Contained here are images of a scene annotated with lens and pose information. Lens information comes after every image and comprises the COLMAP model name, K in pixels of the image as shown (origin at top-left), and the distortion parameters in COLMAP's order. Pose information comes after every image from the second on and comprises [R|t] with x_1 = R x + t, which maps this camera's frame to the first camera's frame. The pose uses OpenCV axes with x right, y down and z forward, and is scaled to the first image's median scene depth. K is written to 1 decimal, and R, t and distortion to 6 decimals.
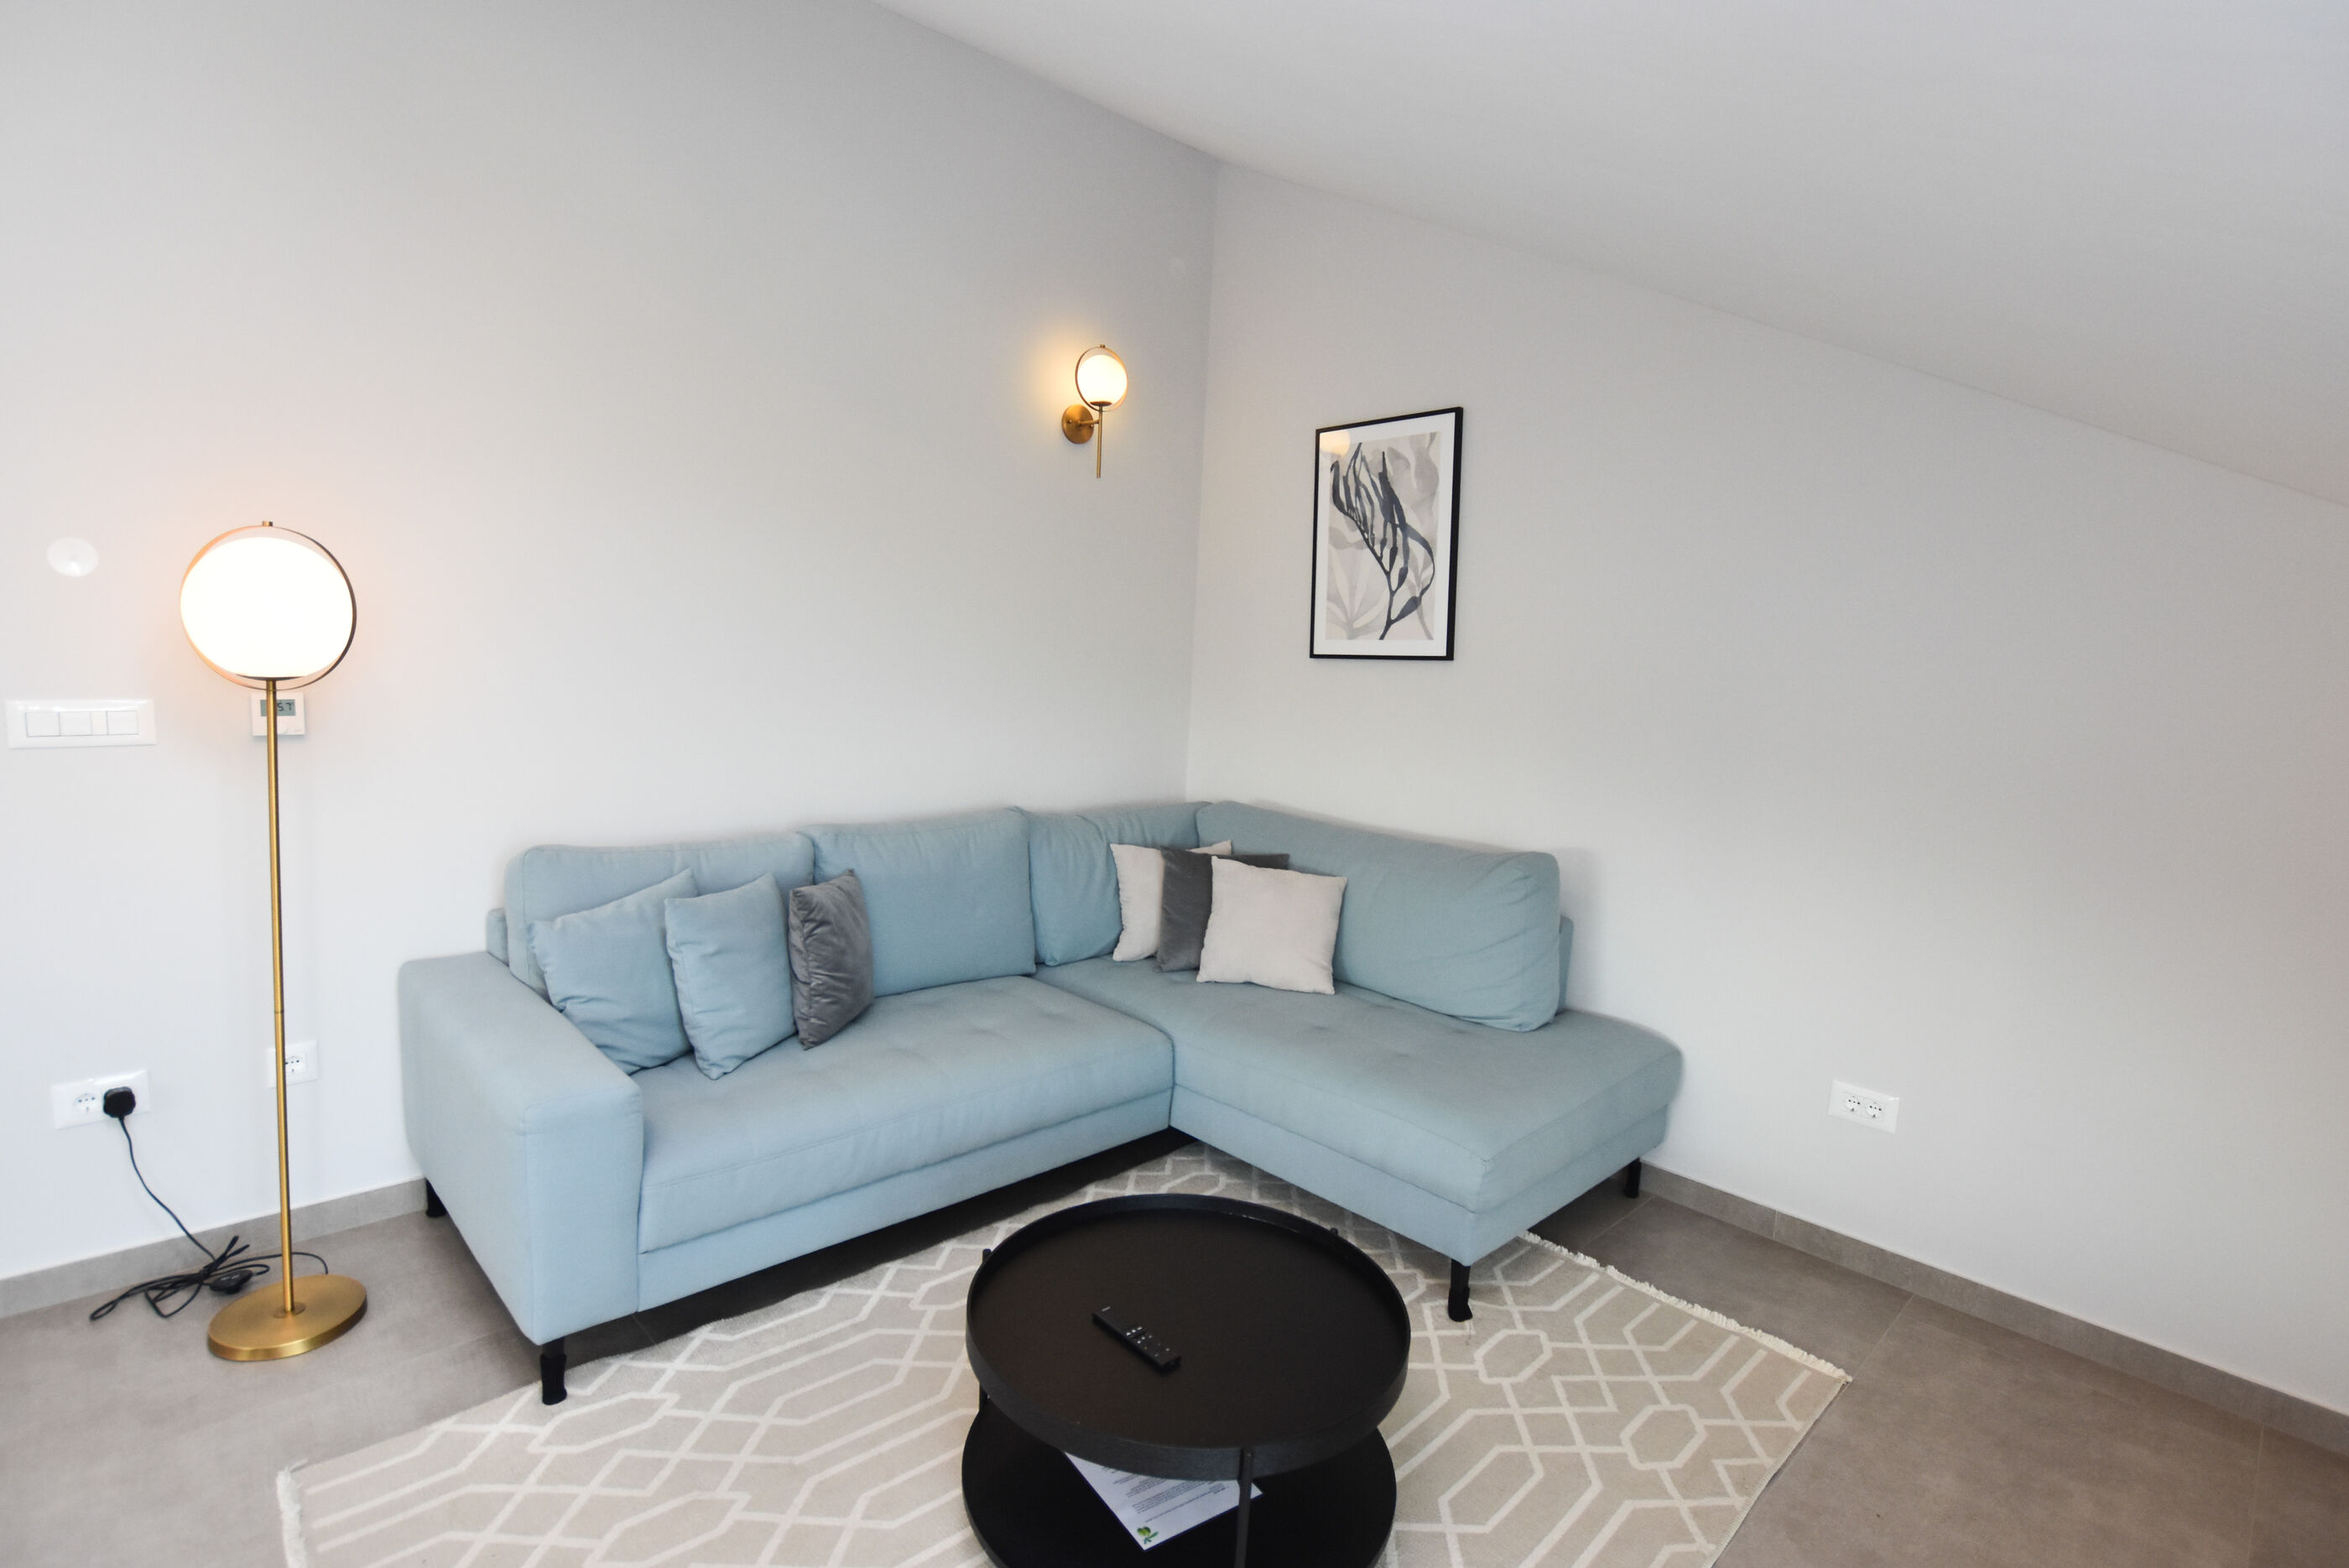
lens RADIAL K [[1173.6, 0, 1173.8], [0, 1173.6, 767.4], [0, 0, 1]] dist [-0.027128, 0.001023]
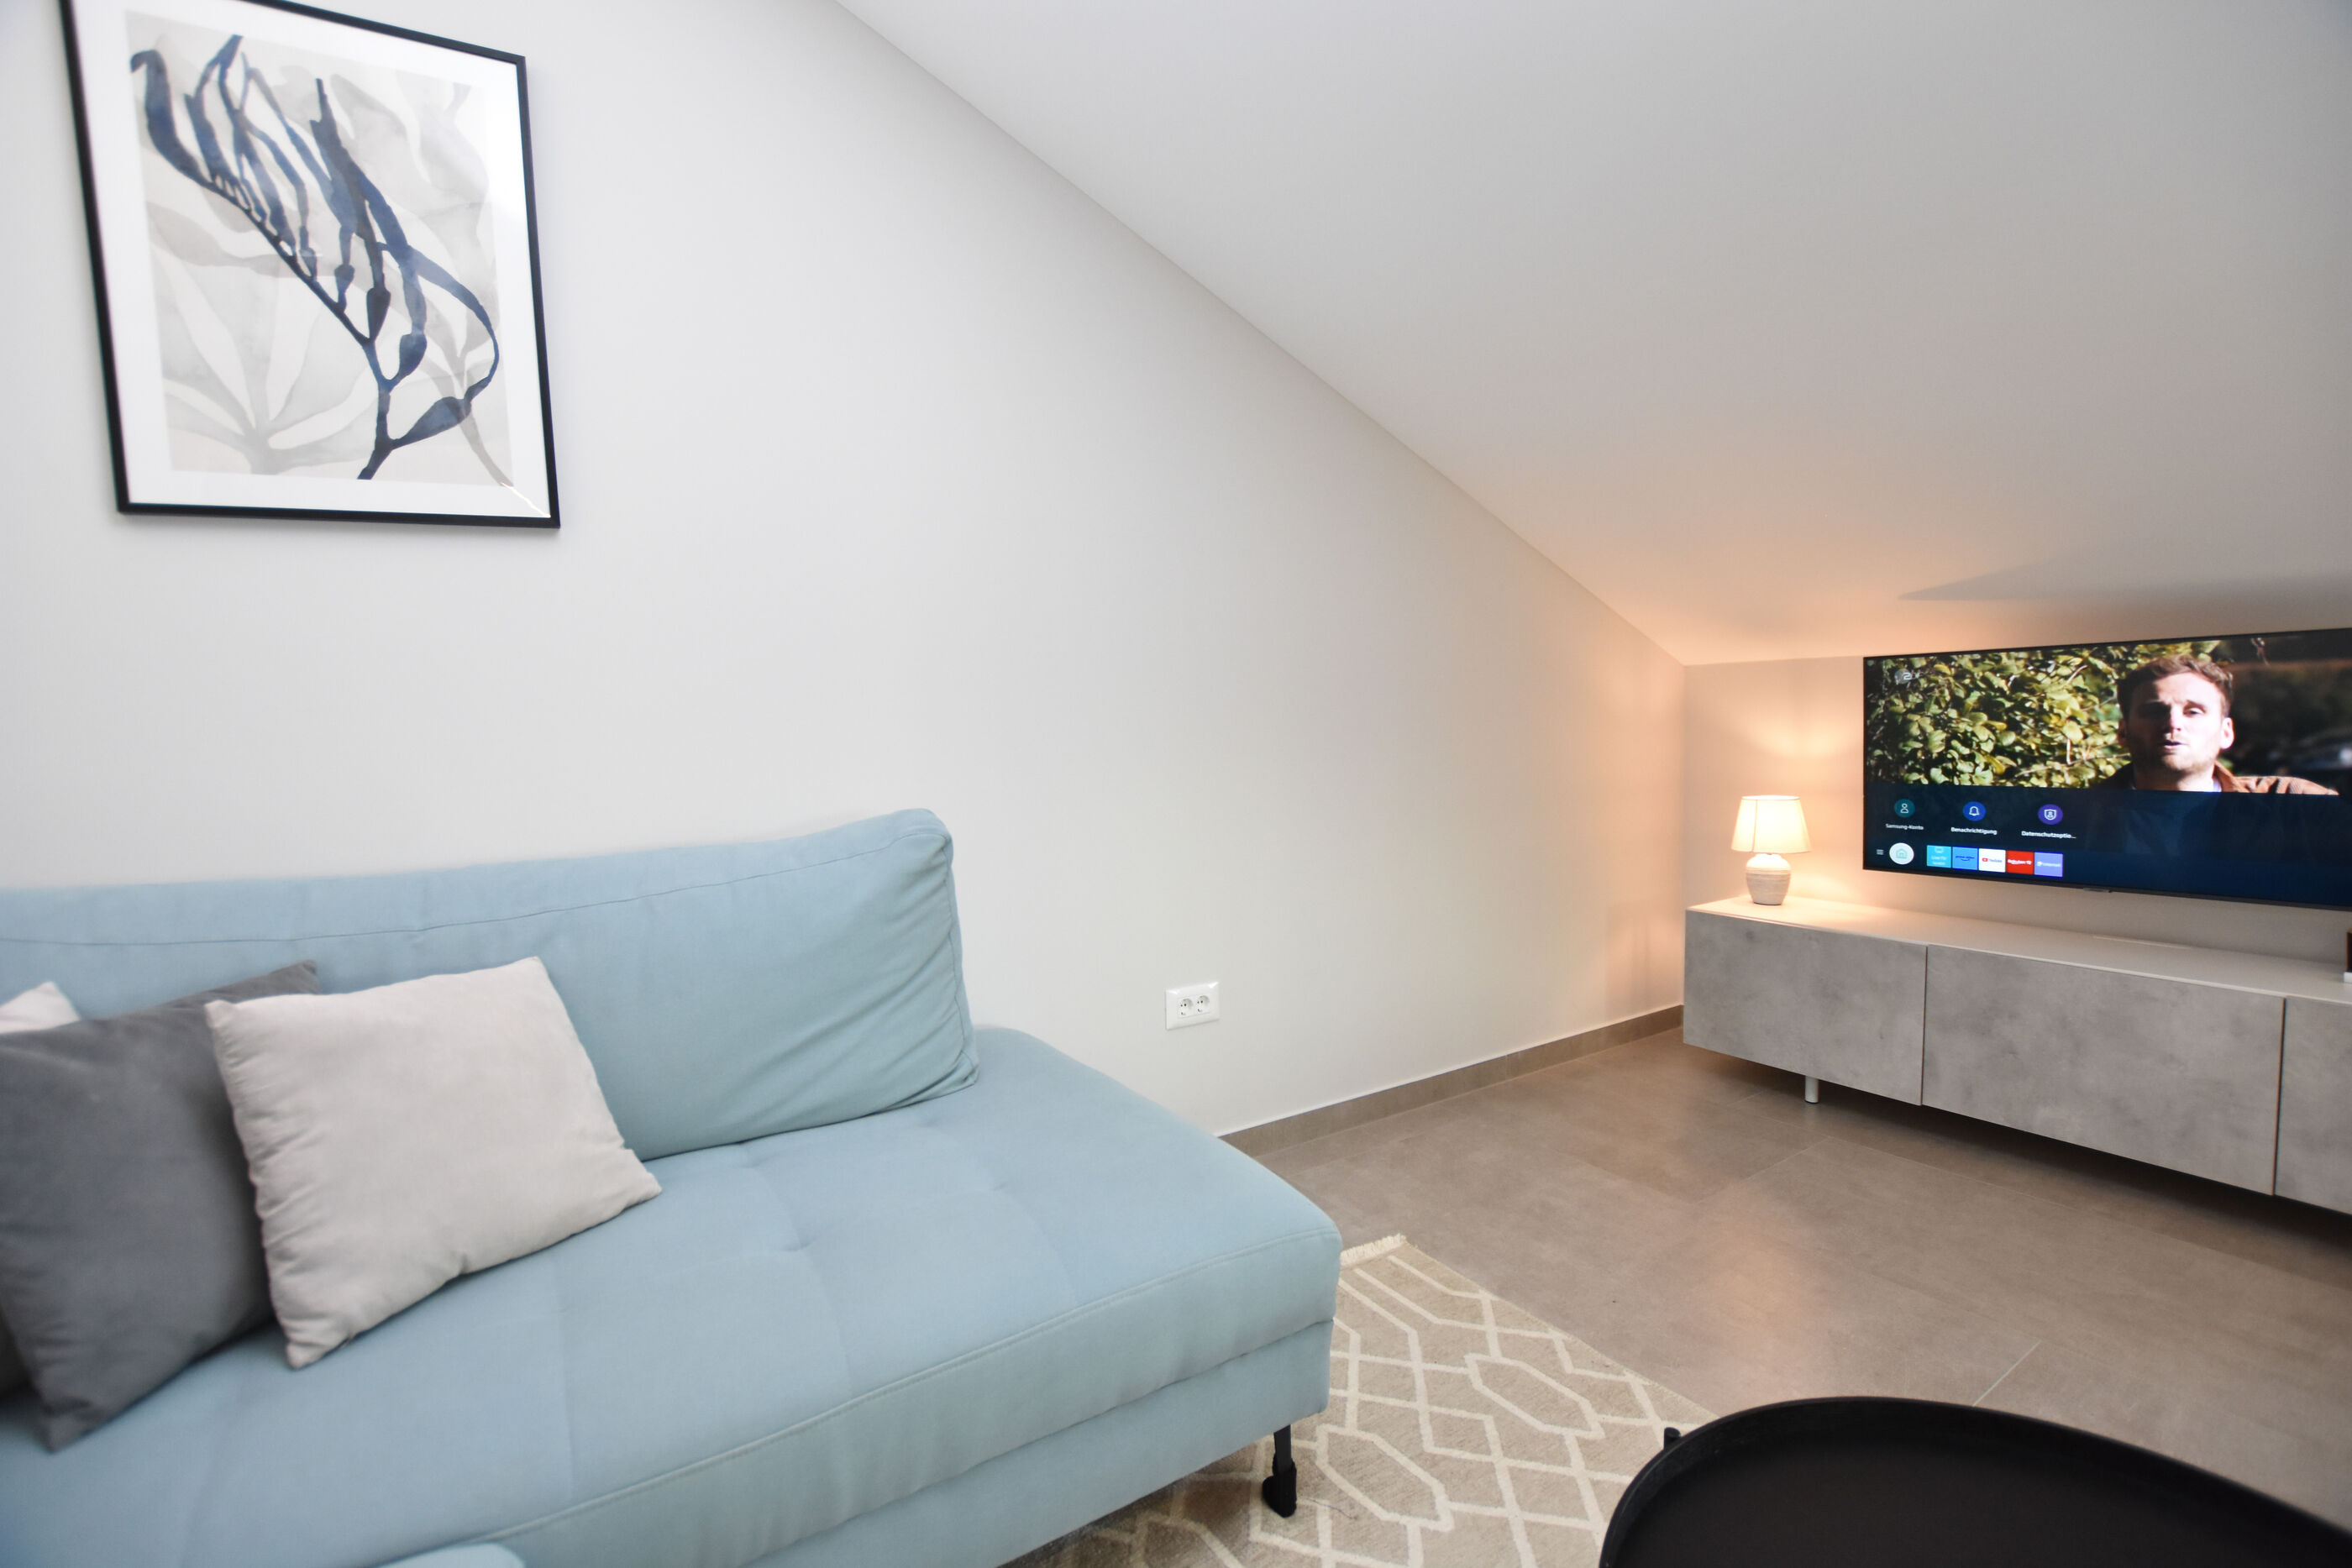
lens RADIAL K [[1018.2, 0, 1178.6], [0, 1018.2, 779.8], [0, 0, 1]] dist [-0.044895, 0.009666]
pose [[0.203761, -0.109106, 0.972922, -0.165484], [0.139652, 0.986848, 0.081420, 0.026842], [-0.969009, 0.119280, 0.216318, 0.612965]]
